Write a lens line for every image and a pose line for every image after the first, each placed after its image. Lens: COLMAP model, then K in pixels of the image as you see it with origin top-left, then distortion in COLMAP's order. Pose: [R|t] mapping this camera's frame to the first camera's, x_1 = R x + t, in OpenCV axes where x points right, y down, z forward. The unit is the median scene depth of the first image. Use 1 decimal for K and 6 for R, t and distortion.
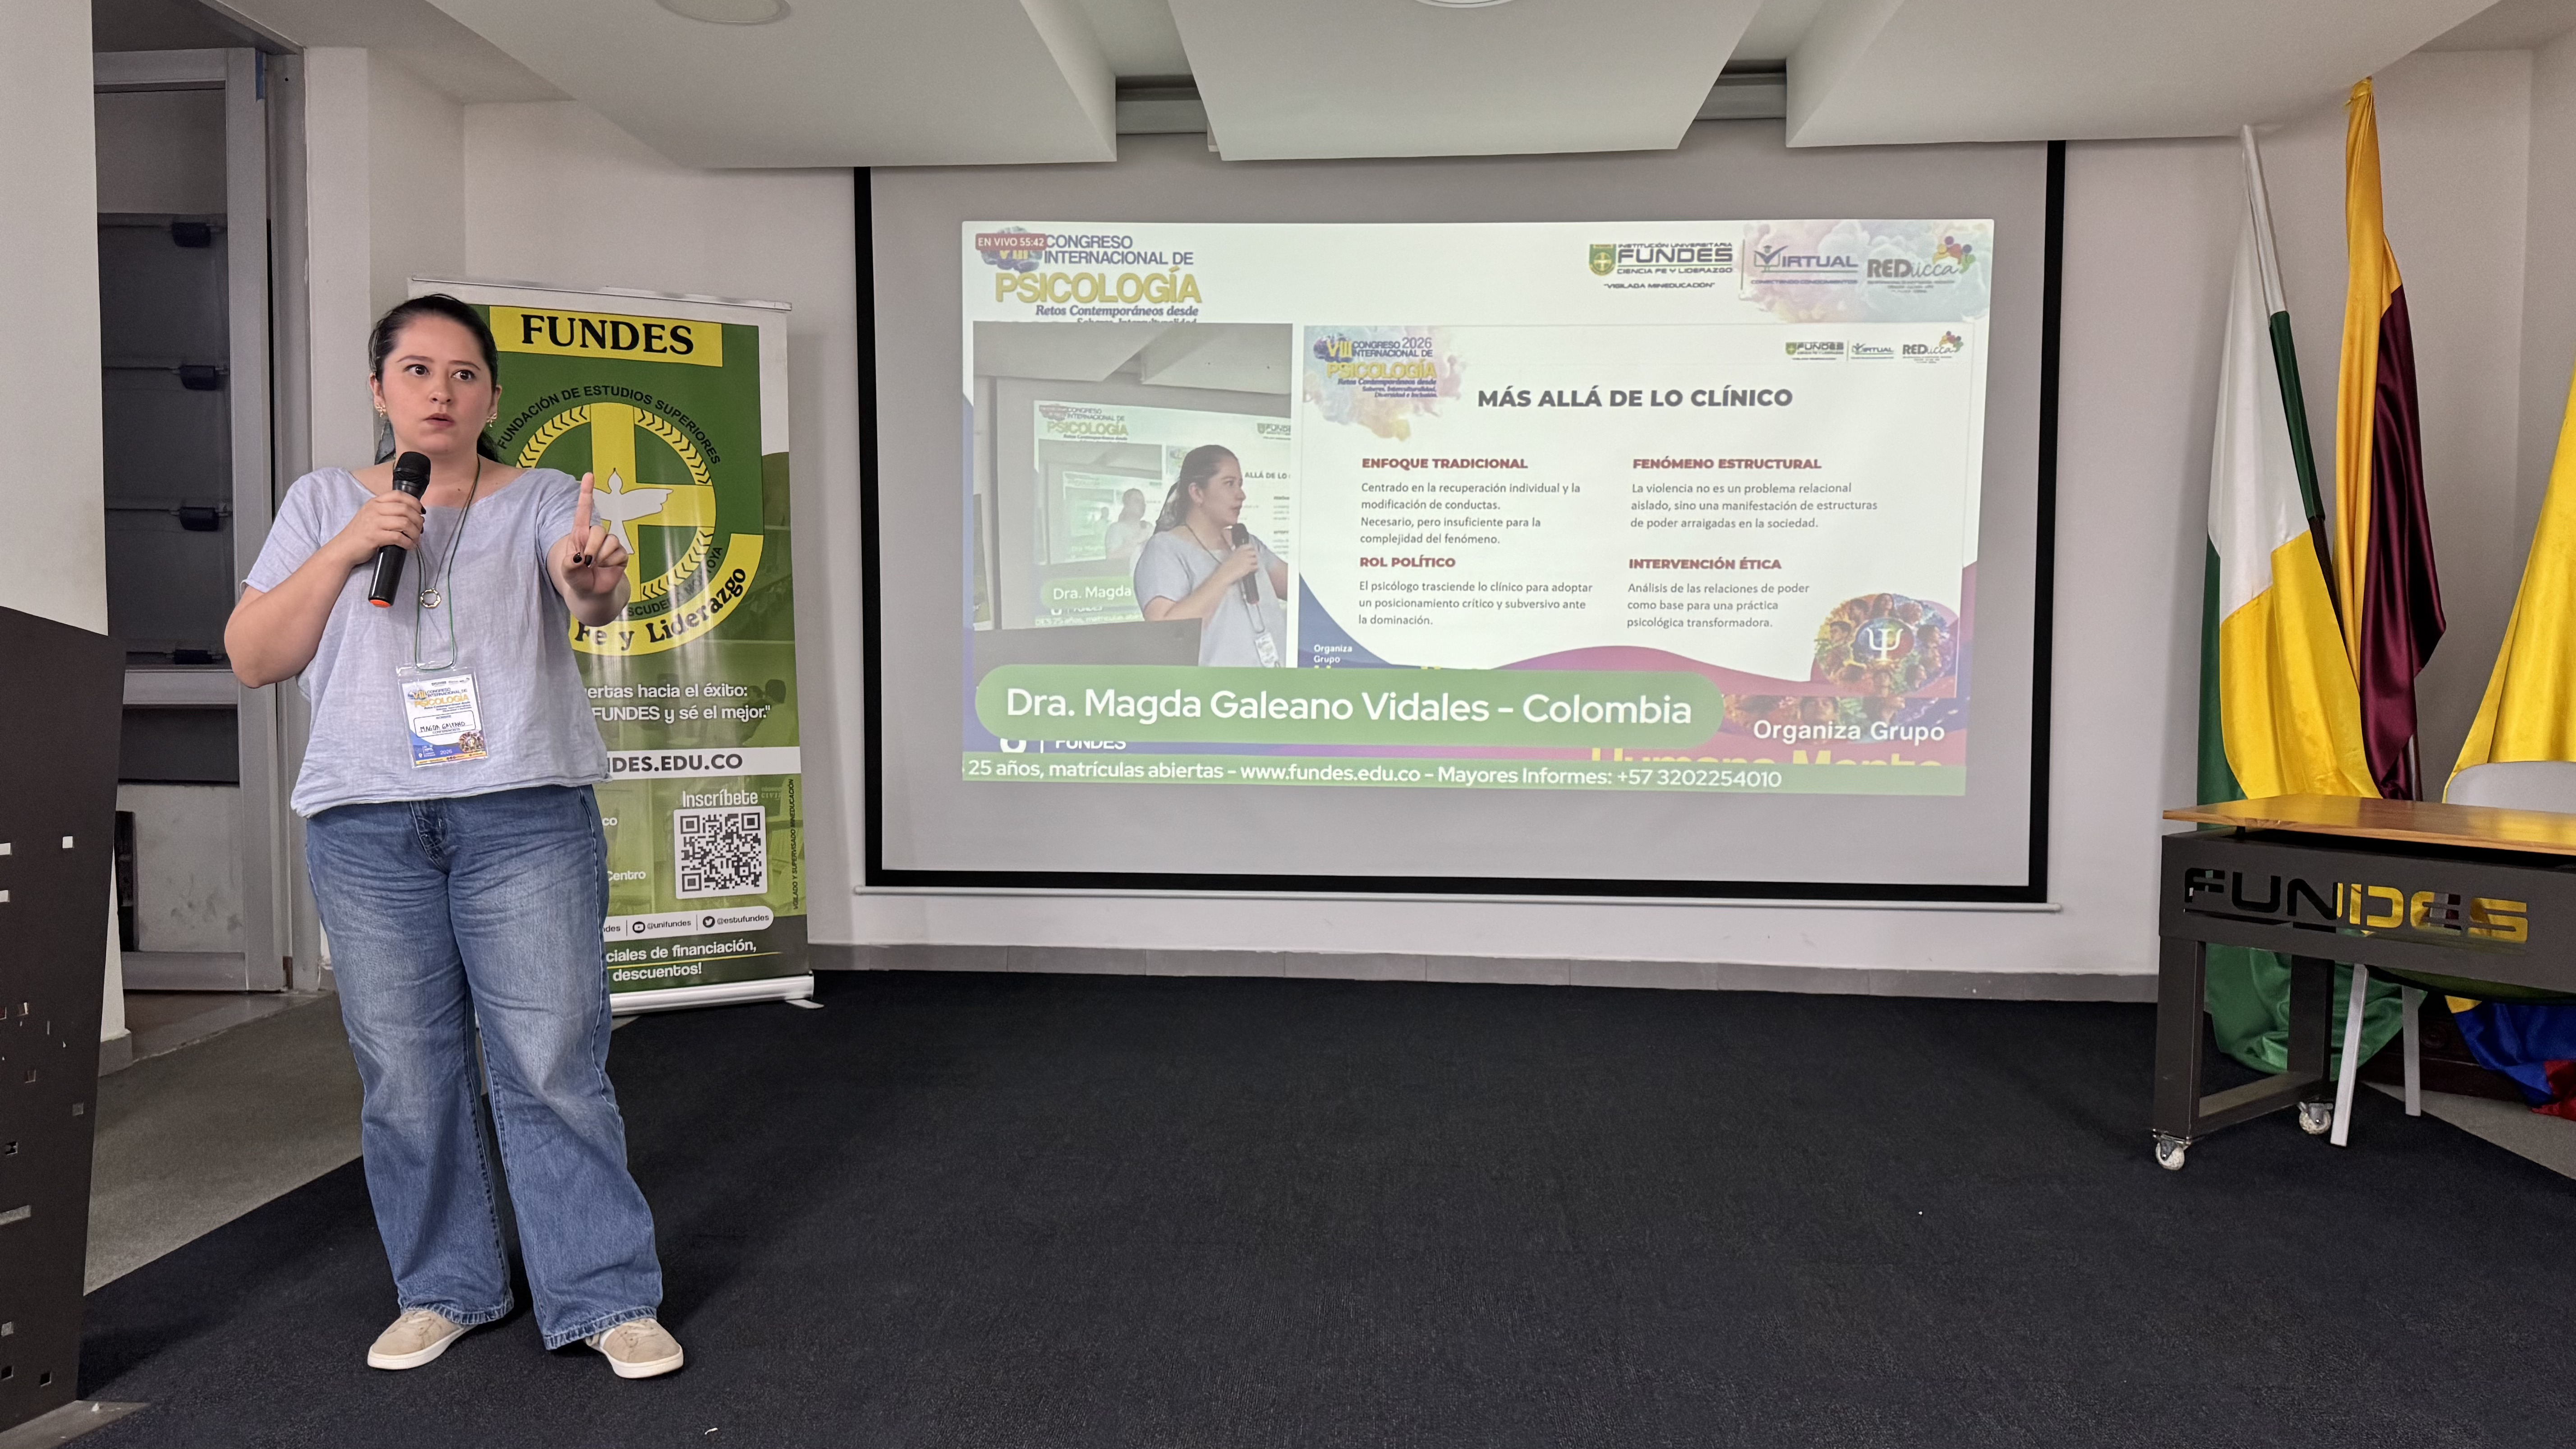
lens RADIAL K [[1765.7, 0, 1288.0], [0, 1765.7, 724.5], [0, 0, 1]] dist [0.177875, -0.442618]
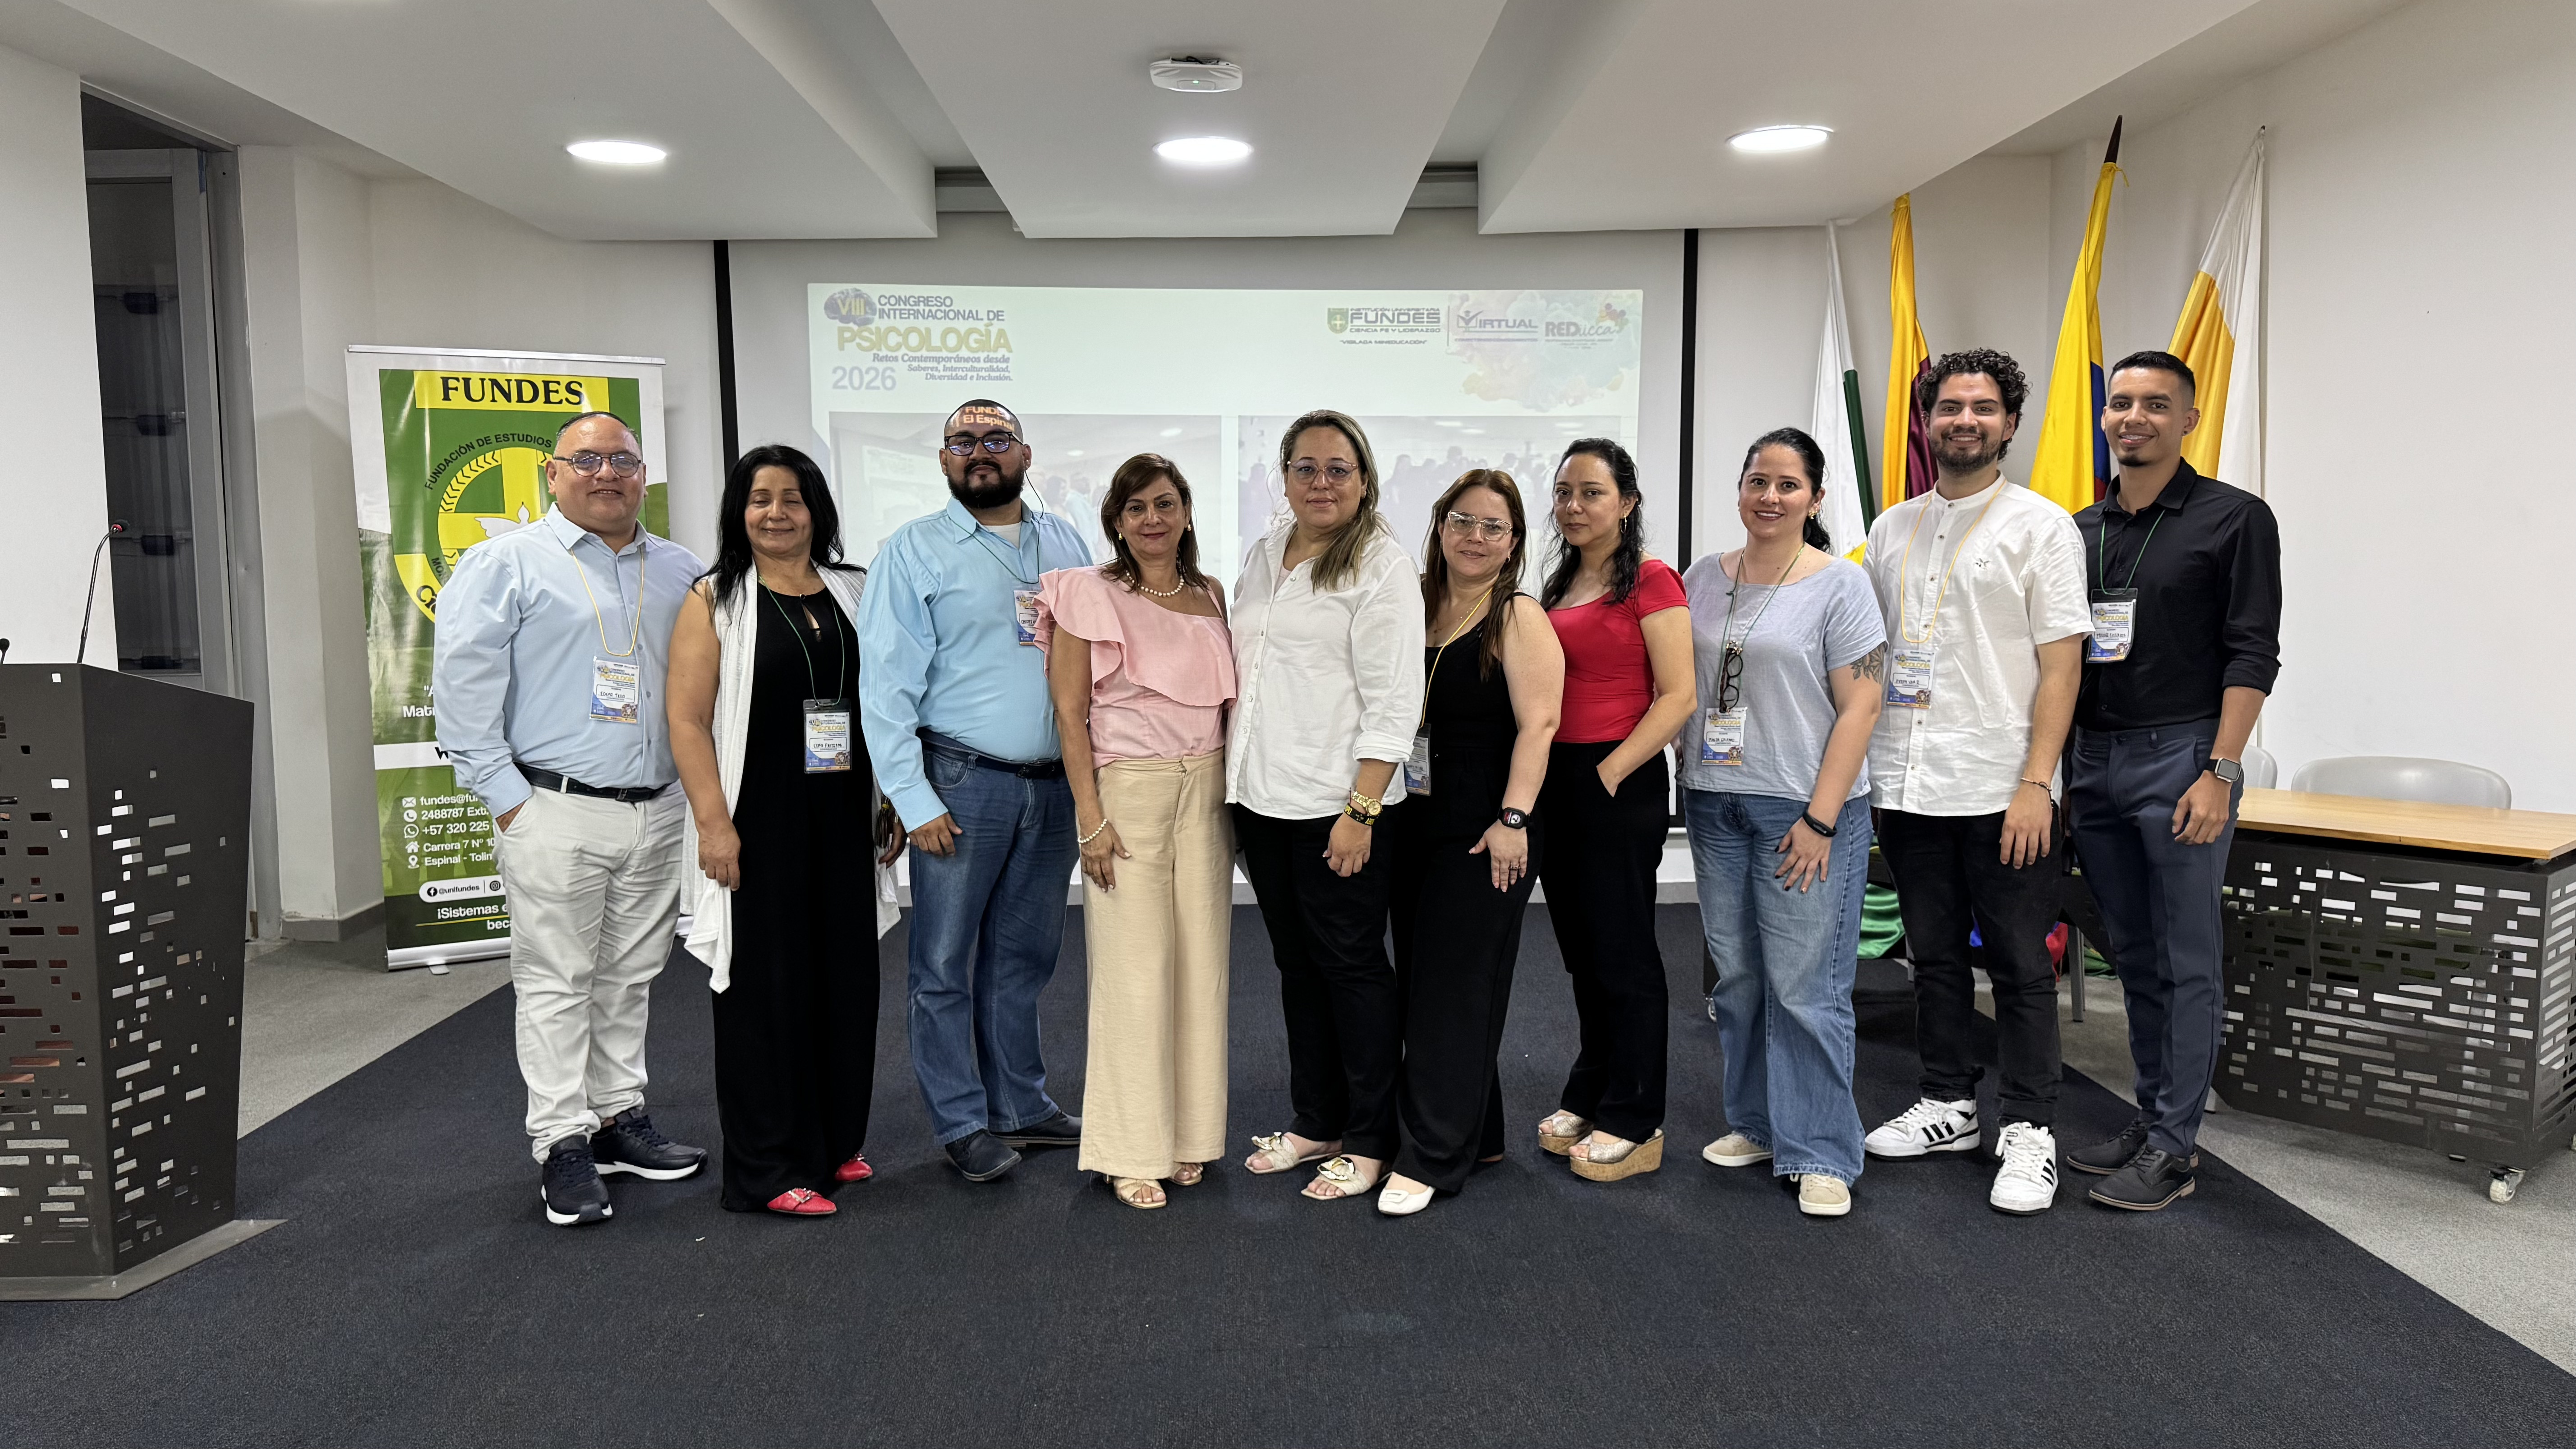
lens RADIAL K [[1765.7, 0, 1288.0], [0, 1765.7, 724.5], [0, 0, 1]] dist [0.177875, -0.442618]
pose [[0.995681, -0.022839, 0.089987, 0.023843], [0.018785, 0.998781, 0.045645, -0.036887], [-0.090920, -0.043758, 0.994896, -0.241994]]
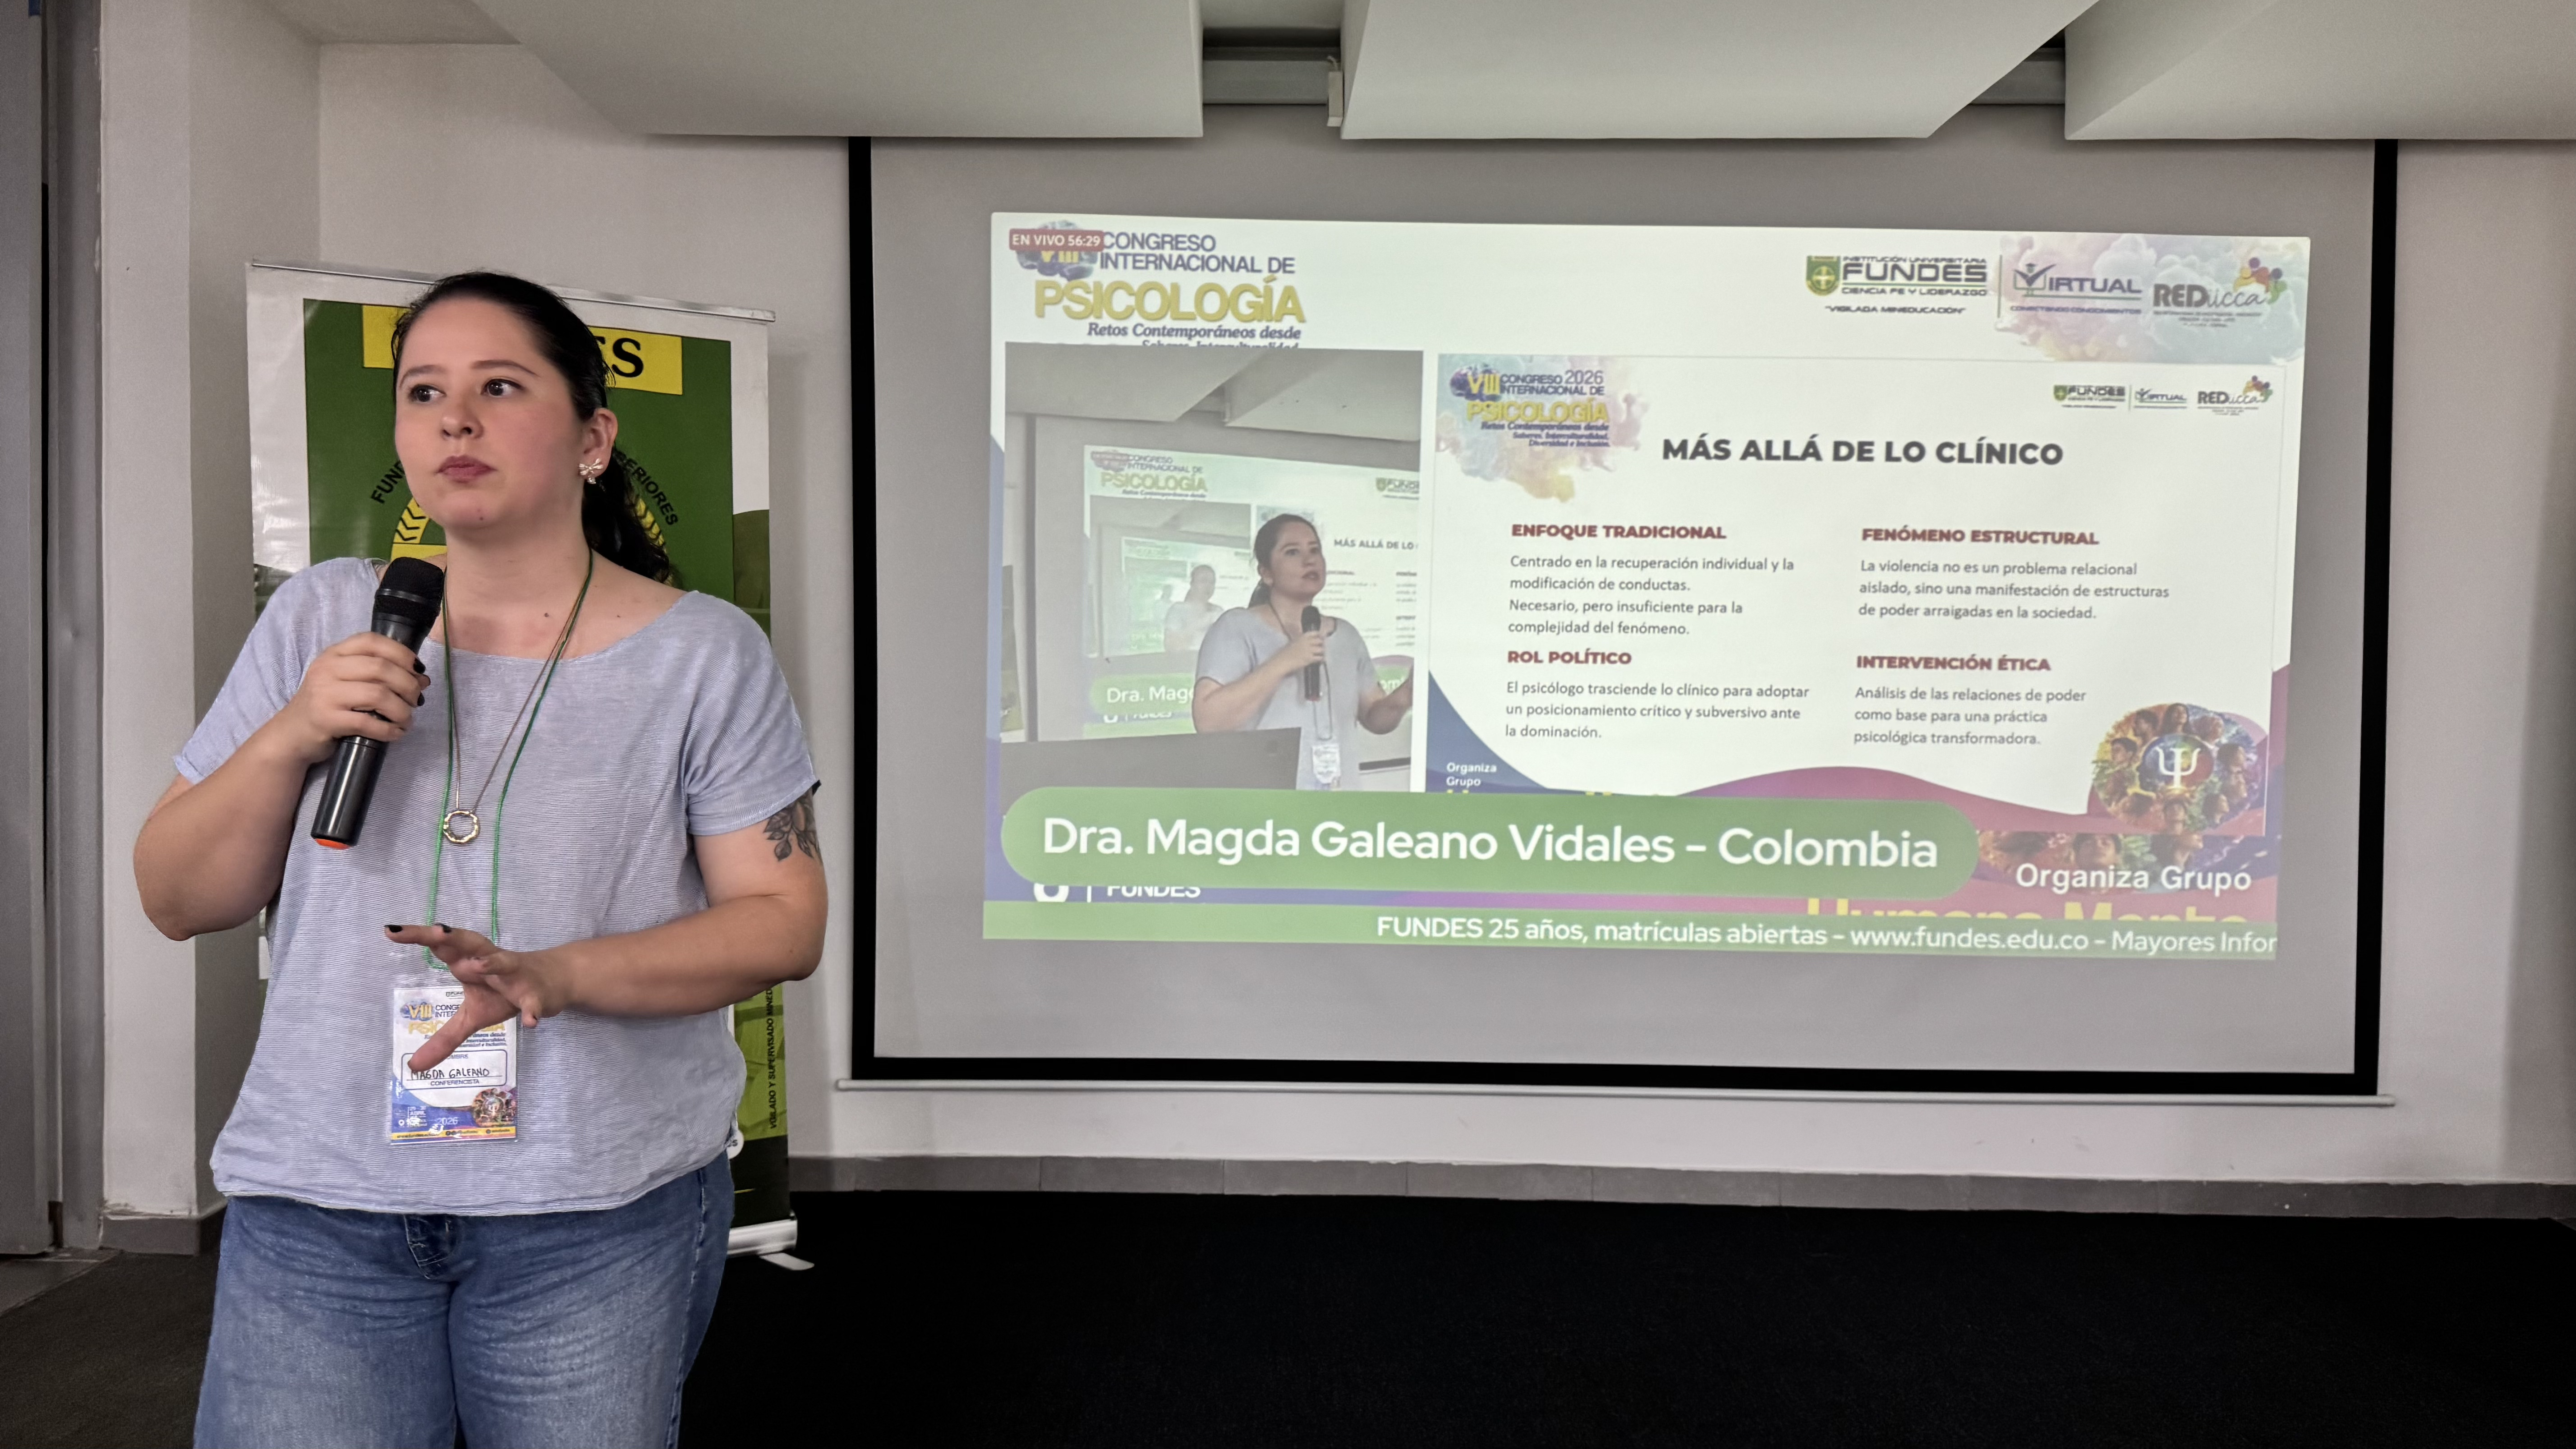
lens RADIAL K [[1719.4, 0, 1242.1], [0, 1719.4, 719.1], [0, 0, 1]] dist [0.139116, -0.240928]
pose [[0.997053, 0.002136, 0.076685, -0.137247], [-0.000300, 0.999714, -0.023934, -0.047752], [-0.076714, 0.023840, 0.996768, 0.263649]]
